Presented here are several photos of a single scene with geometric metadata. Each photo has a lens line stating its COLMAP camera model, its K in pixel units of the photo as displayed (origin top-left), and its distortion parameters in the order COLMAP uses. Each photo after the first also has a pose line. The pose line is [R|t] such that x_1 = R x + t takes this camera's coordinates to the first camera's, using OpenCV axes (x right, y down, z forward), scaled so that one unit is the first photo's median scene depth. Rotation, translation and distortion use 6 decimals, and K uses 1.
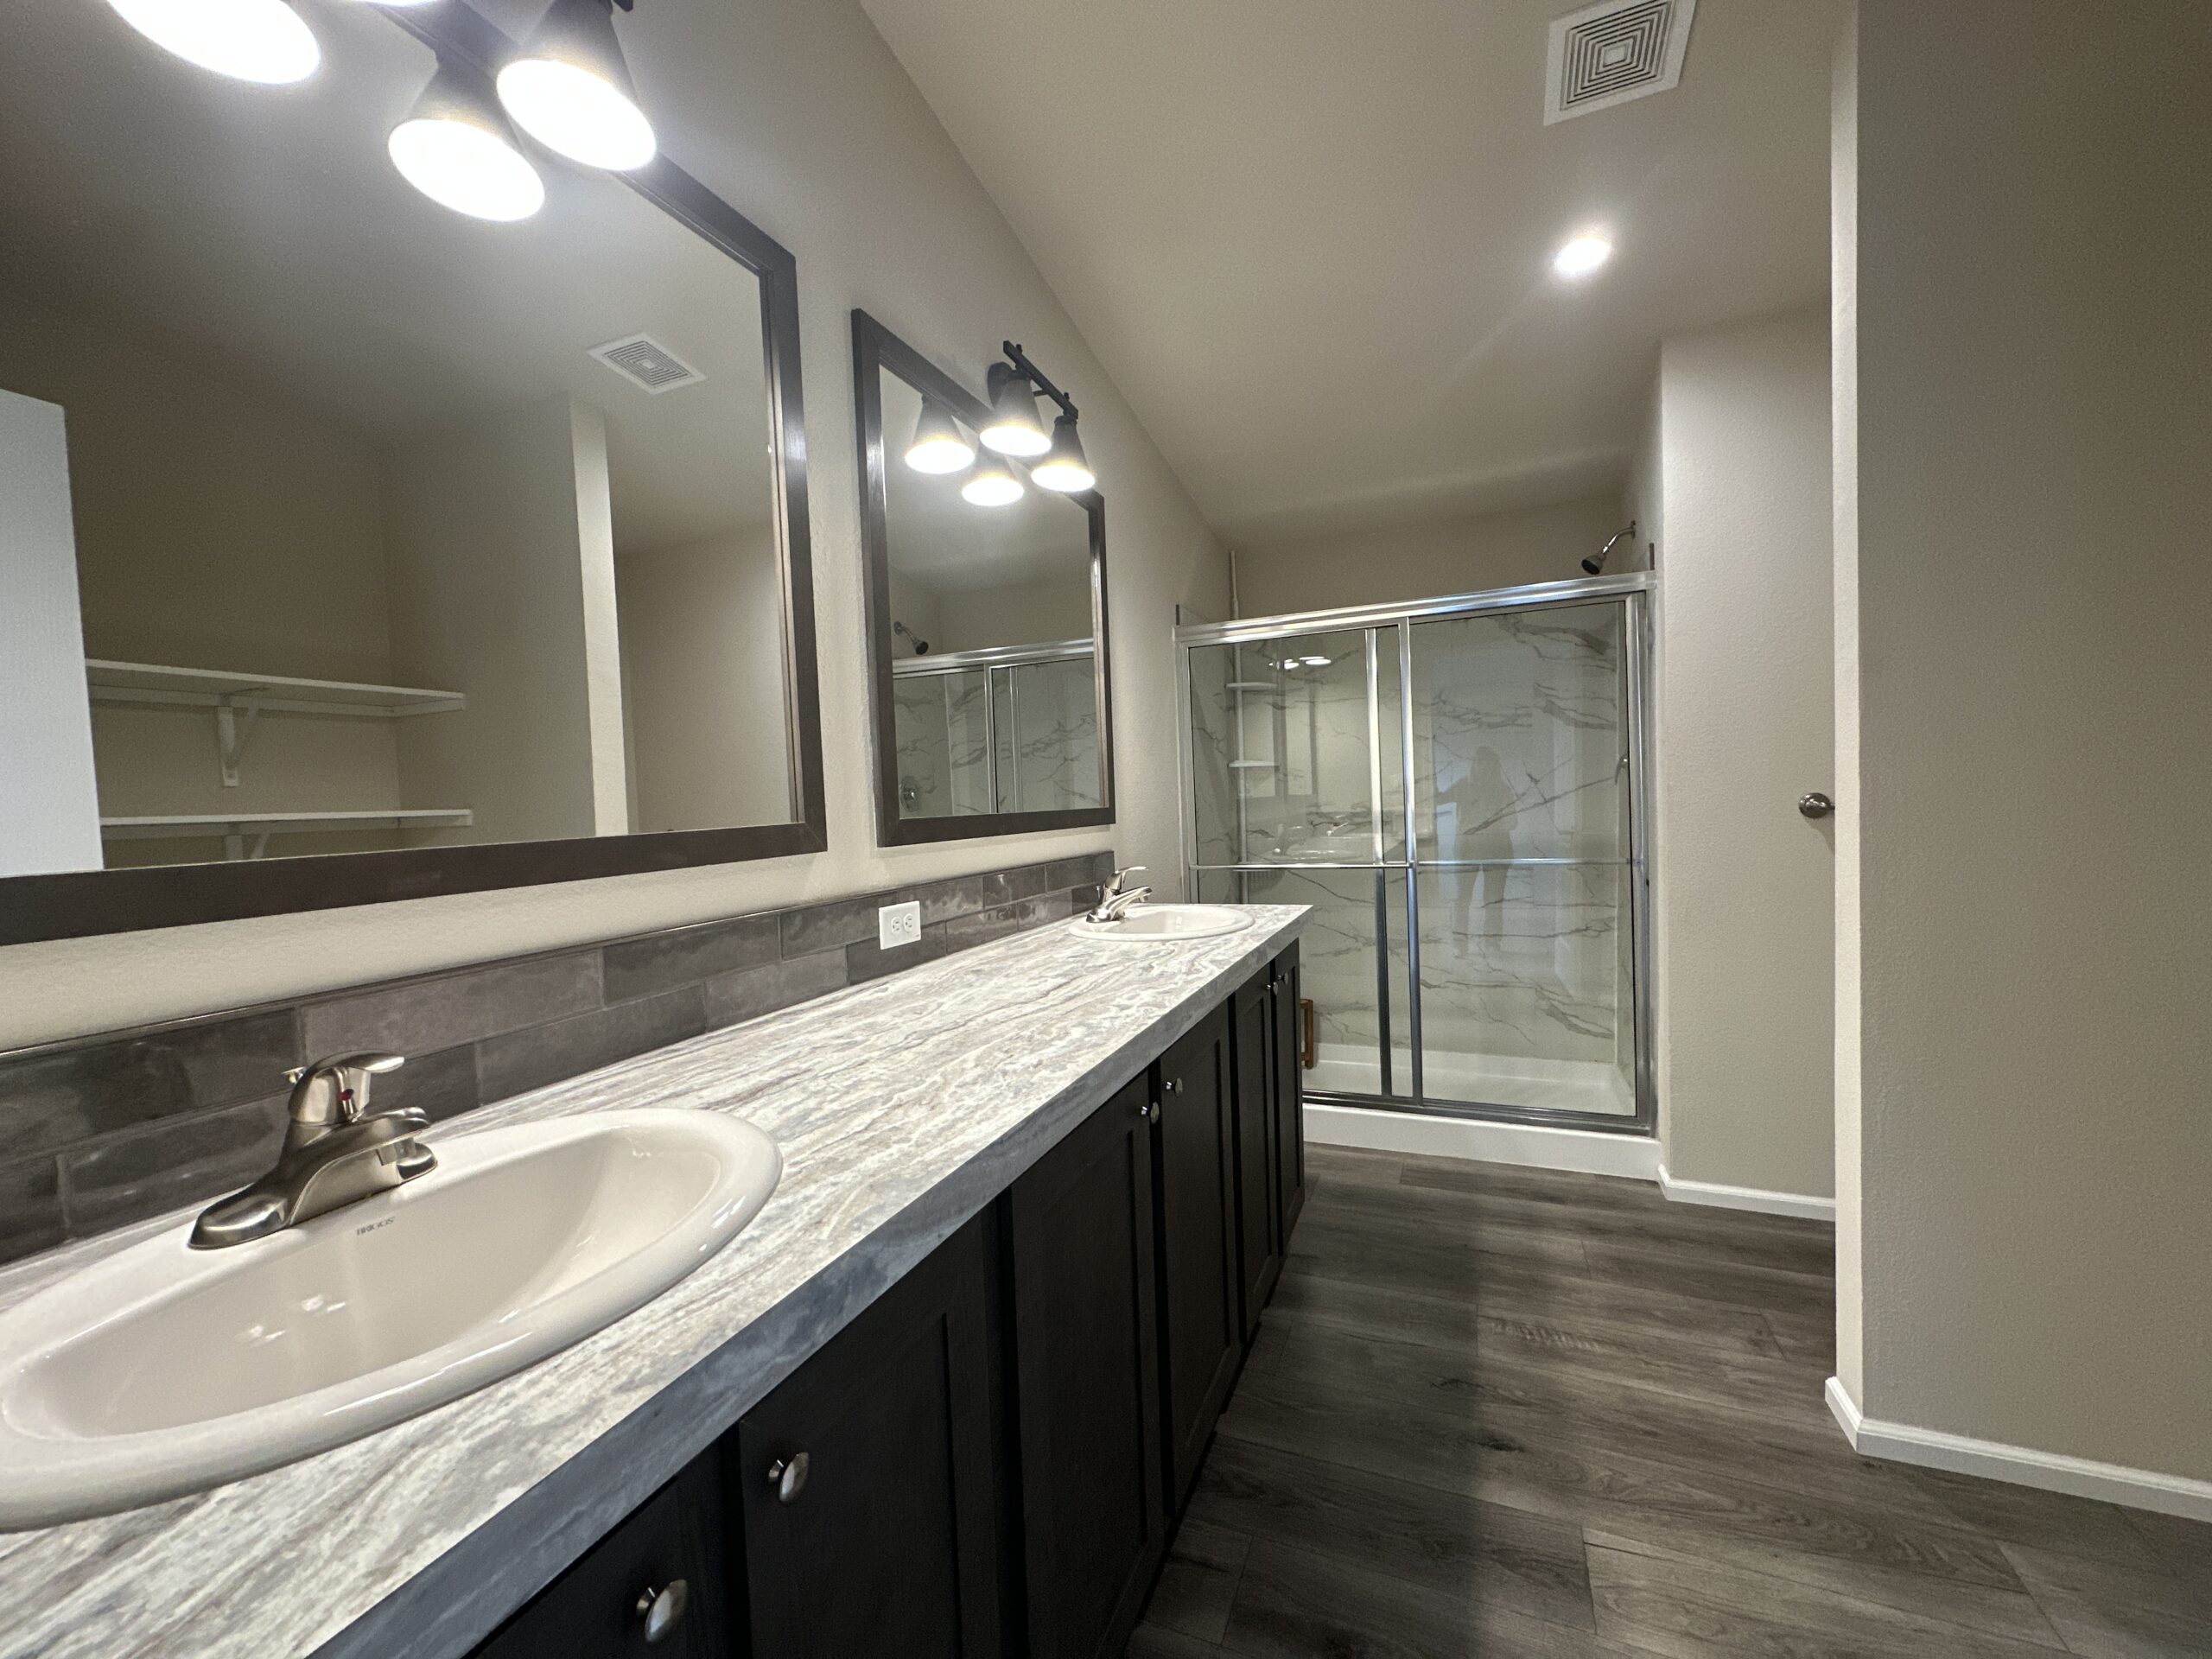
lens RADIAL K [[875.7, 0, 1102.3], [0, 875.7, 828.9], [0, 0, 1]] dist [-0.000971, -0.000288]
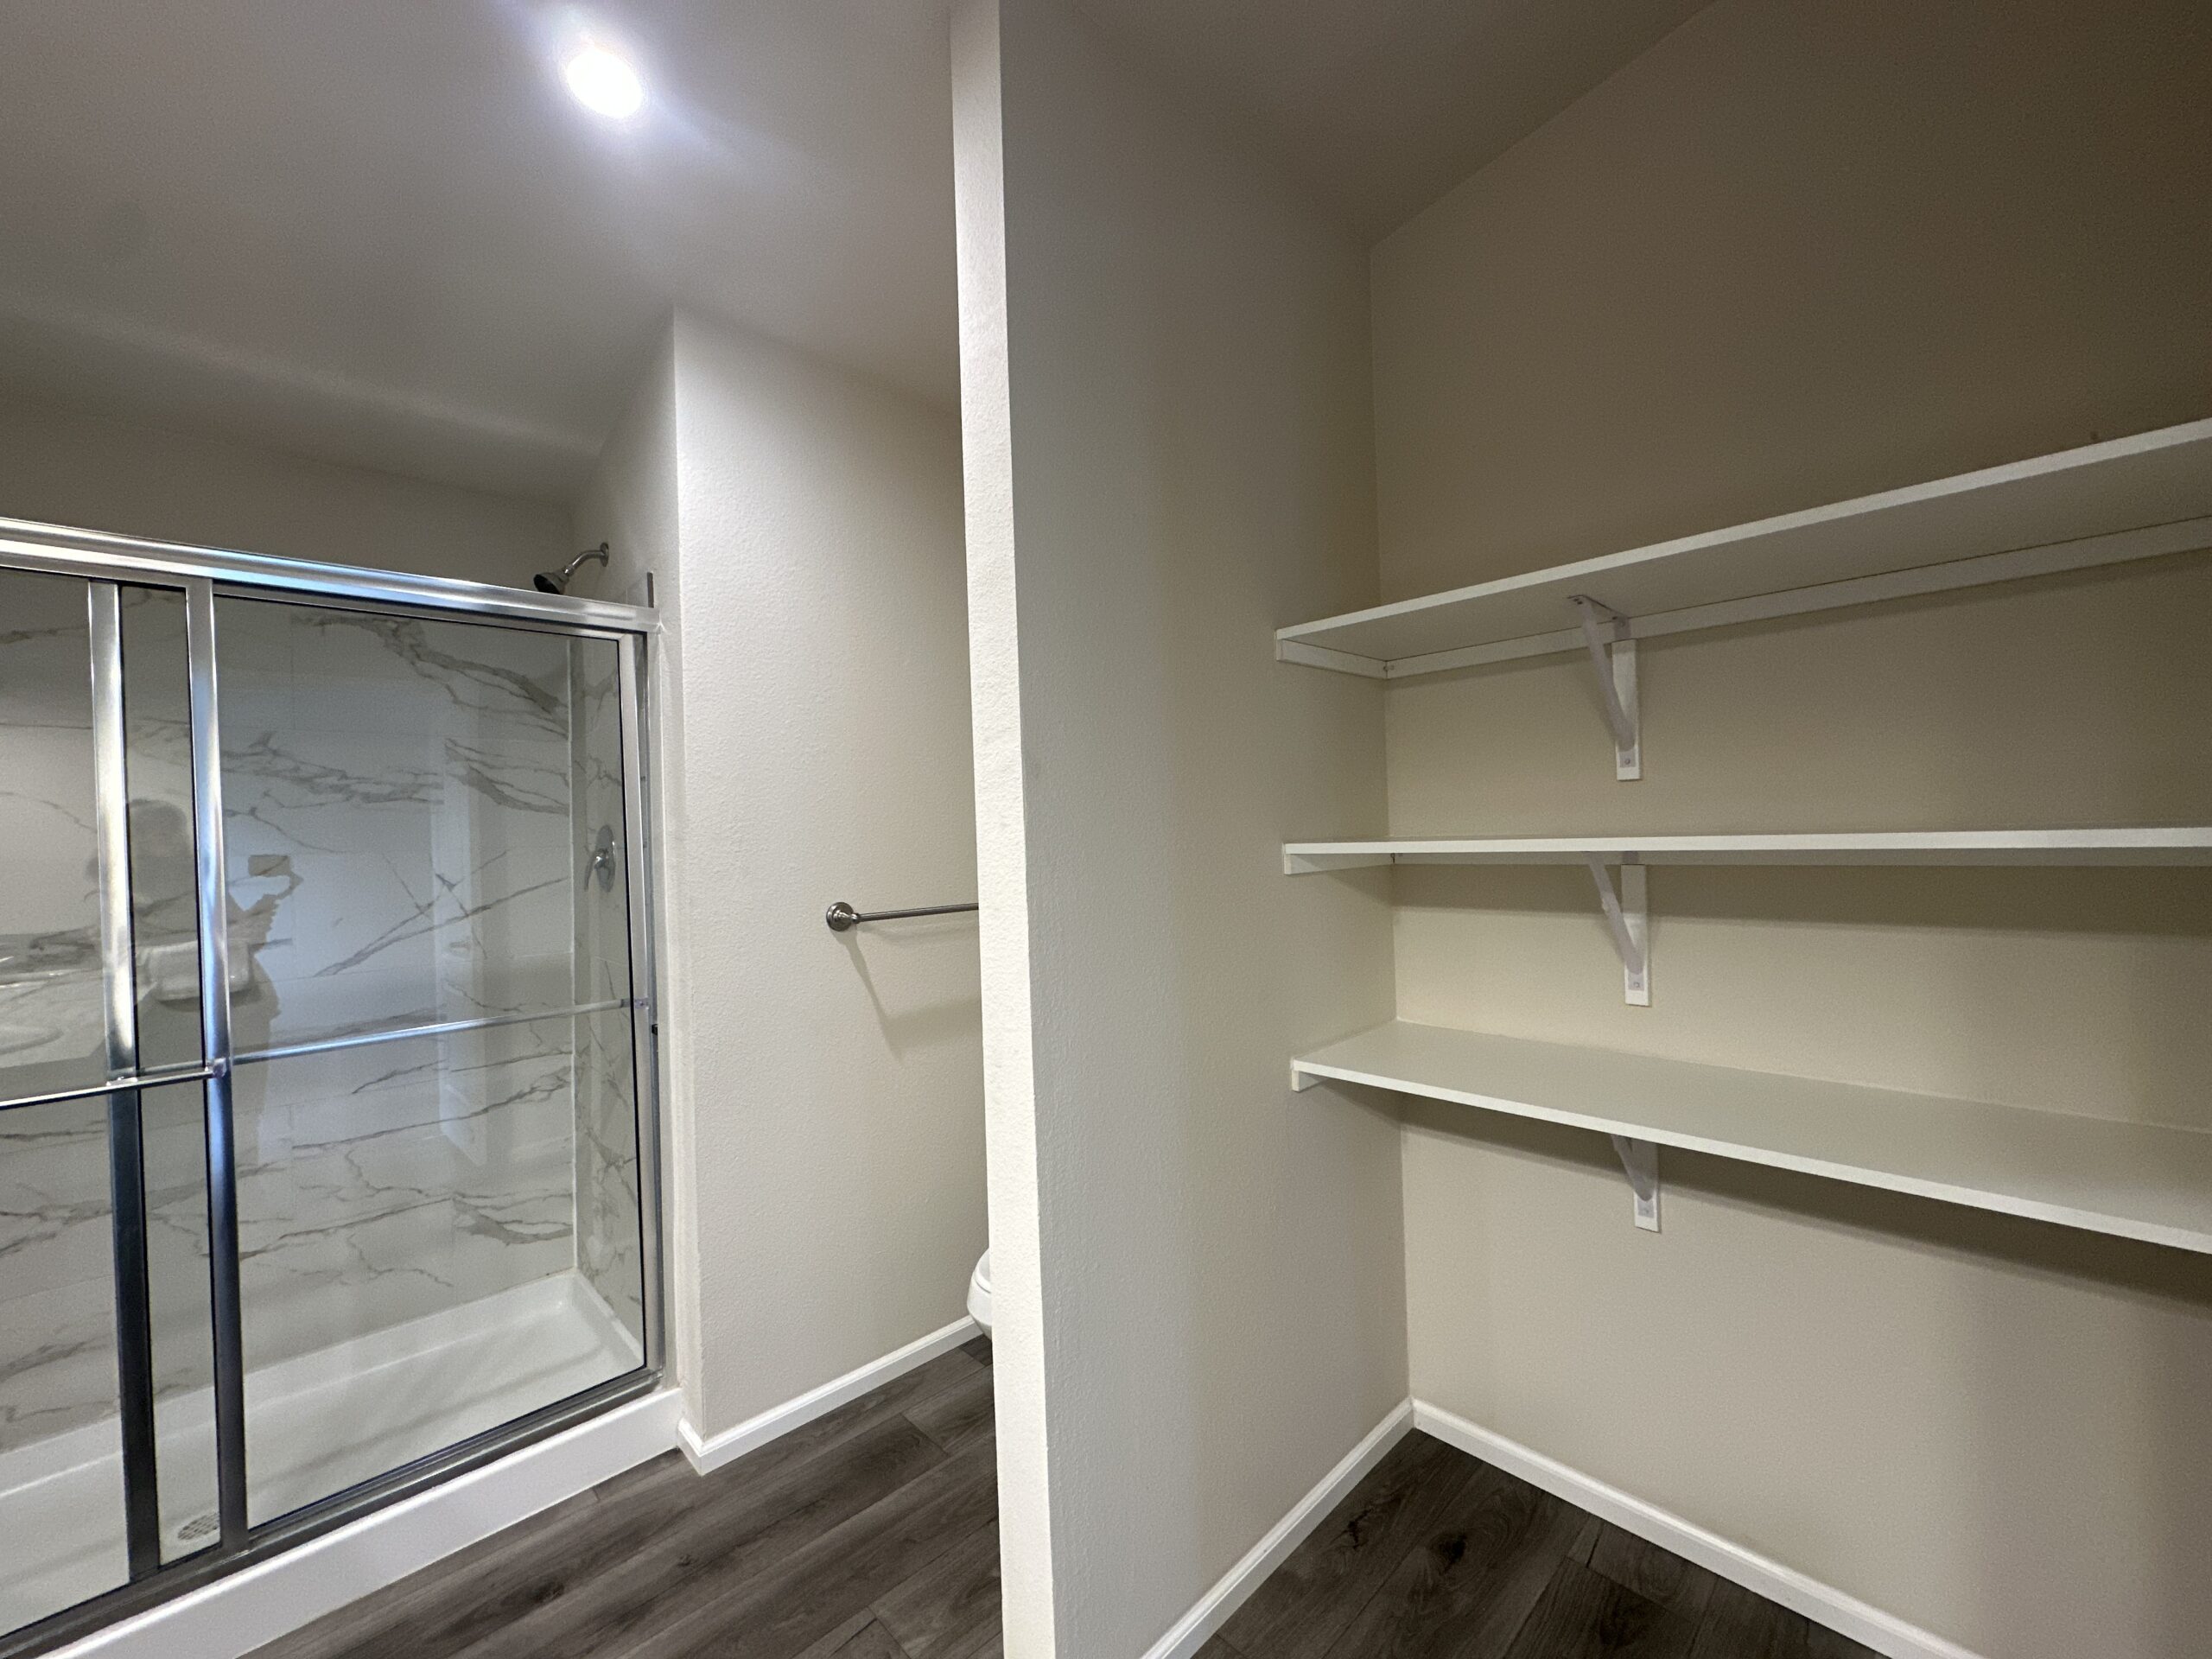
lens RADIAL K [[875.7, 0, 1107.1], [0, 875.7, 831.4], [0, 0, 1]] dist [-0.000971, -0.000288]
pose [[0.388303, 0.025801, 0.921170, 0.083376], [0.050495, 0.997510, -0.049225, -0.042893], [-0.920147, 0.065629, 0.386034, 0.318429]]
